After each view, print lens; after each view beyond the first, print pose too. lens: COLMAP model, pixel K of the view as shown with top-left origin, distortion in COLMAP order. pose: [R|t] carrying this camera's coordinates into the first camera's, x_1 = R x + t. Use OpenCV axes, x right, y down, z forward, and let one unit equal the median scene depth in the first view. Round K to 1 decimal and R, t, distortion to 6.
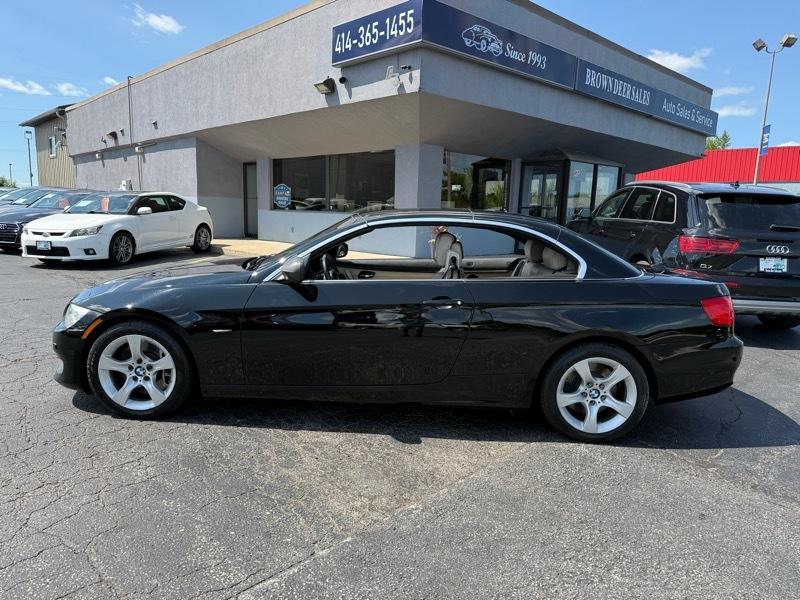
lens RADIAL K [[572.9, 0, 400.0], [0, 572.9, 300.0], [0, 0, 1]] dist [0.000546, -0.005554]
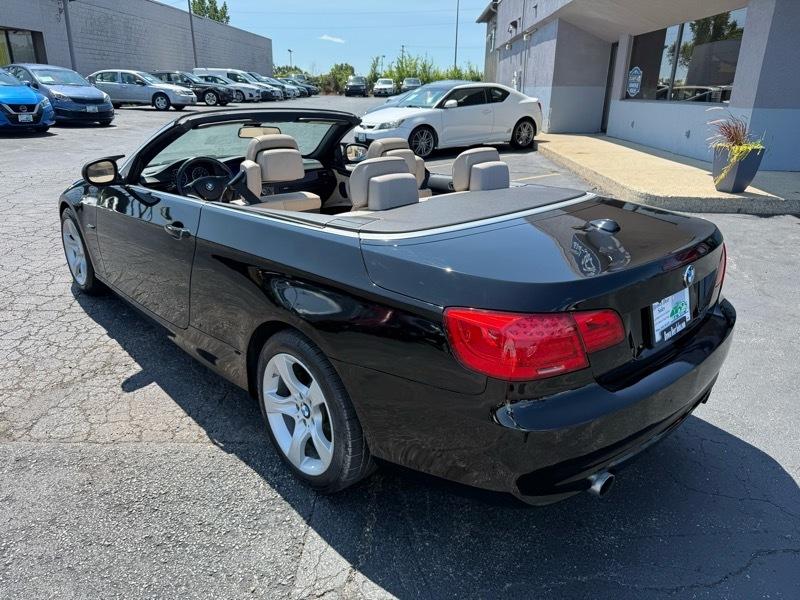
lens RADIAL K [[574.4, 0, 399.5], [0, 574.4, 297.1], [0, 0, 1]] dist [-0.004620, -0.002752]
pose [[0.701546, 0.215340, -0.679310, 0.473044], [-0.093375, 0.972810, 0.211947, -0.058647], [0.706480, -0.085260, 0.702578, 0.372655]]
